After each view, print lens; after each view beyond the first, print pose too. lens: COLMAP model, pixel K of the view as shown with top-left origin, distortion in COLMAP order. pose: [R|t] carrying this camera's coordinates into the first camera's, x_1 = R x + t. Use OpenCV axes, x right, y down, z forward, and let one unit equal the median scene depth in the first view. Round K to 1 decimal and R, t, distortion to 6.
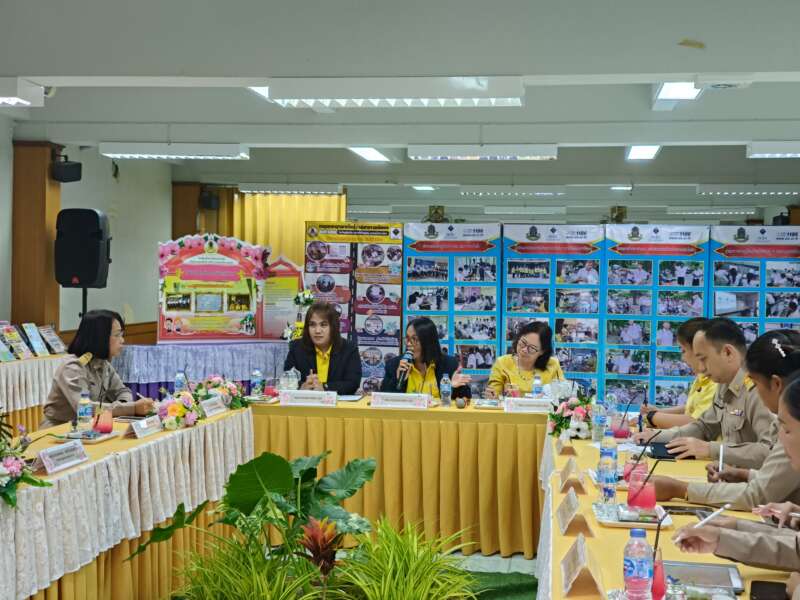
lens RADIAL K [[1160.4, 0, 403.6], [0, 1160.4, 295.6], [0, 0, 1]] dist [0.116566, 0.000000]
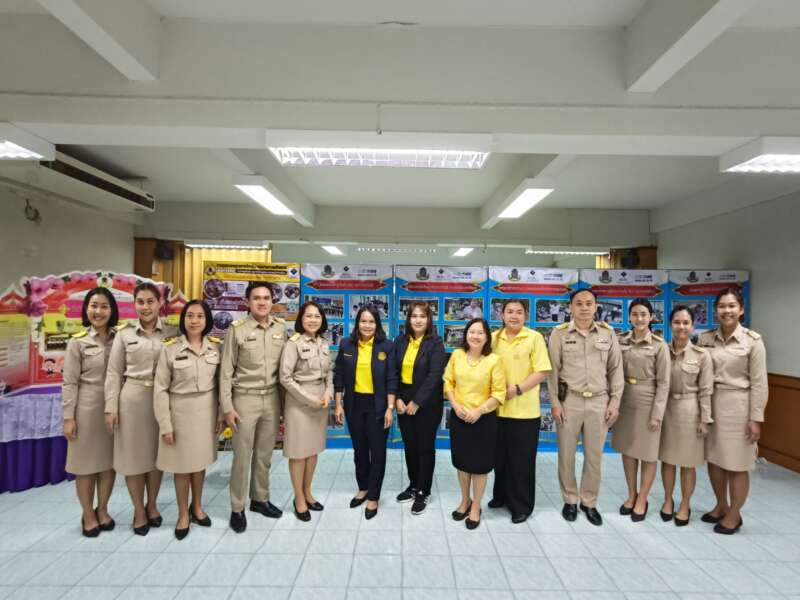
lens RADIAL K [[437.1, 0, 384.5], [0, 437.1, 295.4], [0, 0, 1]] dist [-0.007587, -0.001012]
pose [[0.991690, 0.003217, 0.128611, 0.024371], [0.000776, 0.999519, -0.030987, -0.021045], [-0.128649, 0.030829, 0.991211, 0.608032]]
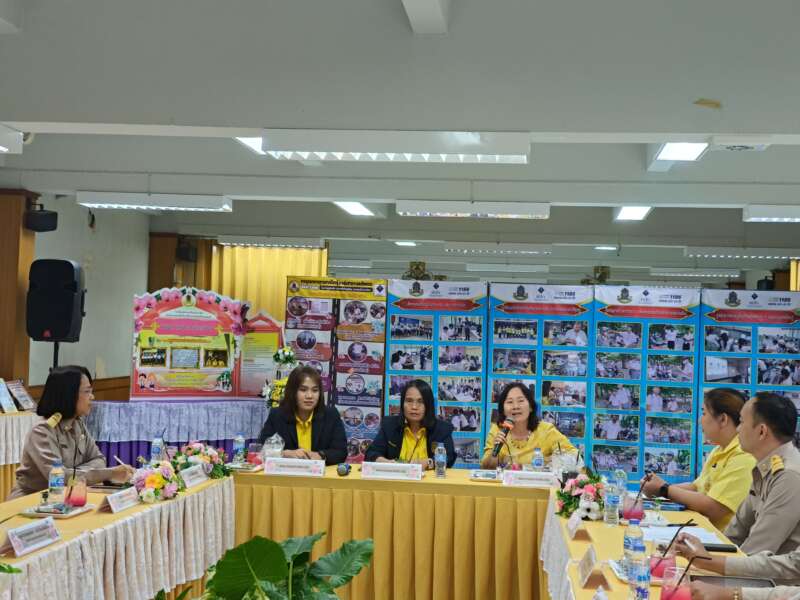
lens RADIAL K [[1160.4, 0, 398.4], [0, 1160.4, 299.9], [0, 0, 1]] dist [0.116566, 0.000000]
pose [[0.999591, 0.019393, 0.021032, -0.011461], [-0.018496, 0.998946, -0.042015, -0.004907], [-0.021824, 0.041609, 0.998896, 0.028748]]
